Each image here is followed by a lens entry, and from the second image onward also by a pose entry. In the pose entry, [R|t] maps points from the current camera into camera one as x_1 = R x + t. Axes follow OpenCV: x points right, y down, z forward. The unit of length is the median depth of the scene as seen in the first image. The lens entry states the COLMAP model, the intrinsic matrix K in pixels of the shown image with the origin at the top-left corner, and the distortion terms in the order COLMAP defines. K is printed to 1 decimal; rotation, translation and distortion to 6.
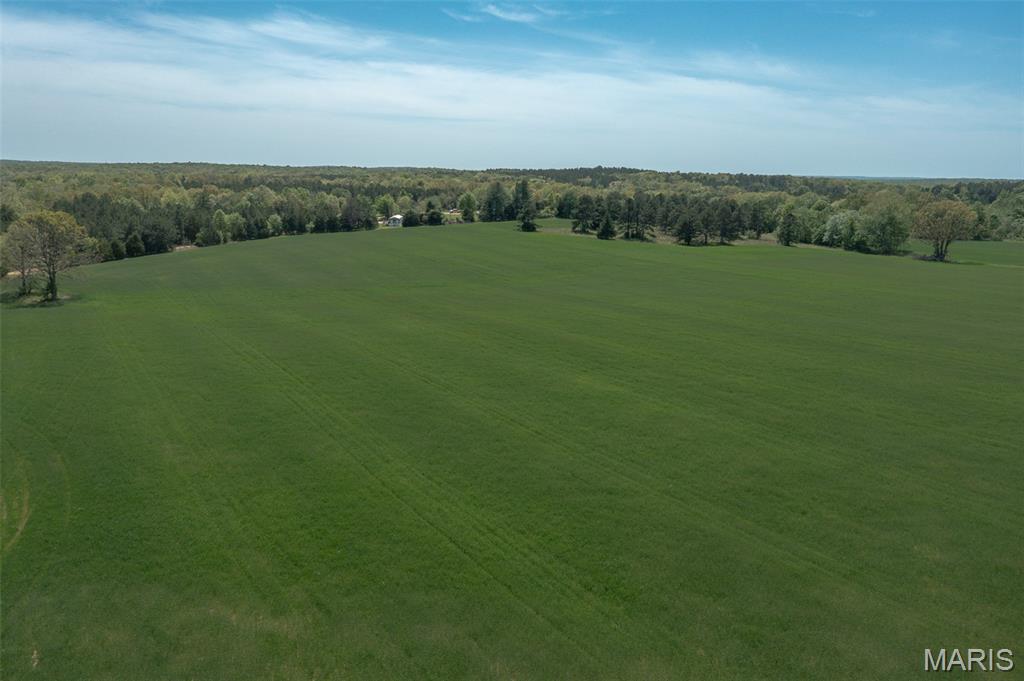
lens RADIAL K [[818.0, 0, 512.0], [0, 818.0, 340.5], [0, 0, 1]] dist [-0.012705, -0.001255]
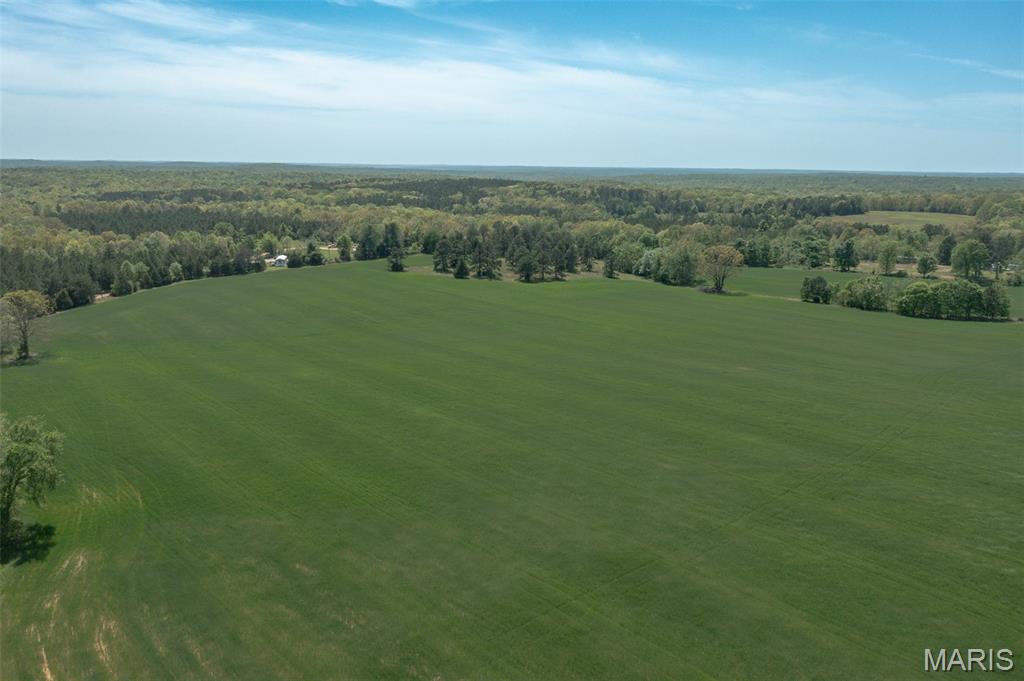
lens RADIAL K [[818.0, 0, 512.0], [0, 818.0, 340.5], [0, 0, 1]] dist [-0.012705, -0.001255]
pose [[0.988888, -0.031631, 0.145258, 0.009497], [0.032418, 0.999470, -0.003056, -0.023506], [-0.145084, 0.007731, 0.989389, -0.201035]]
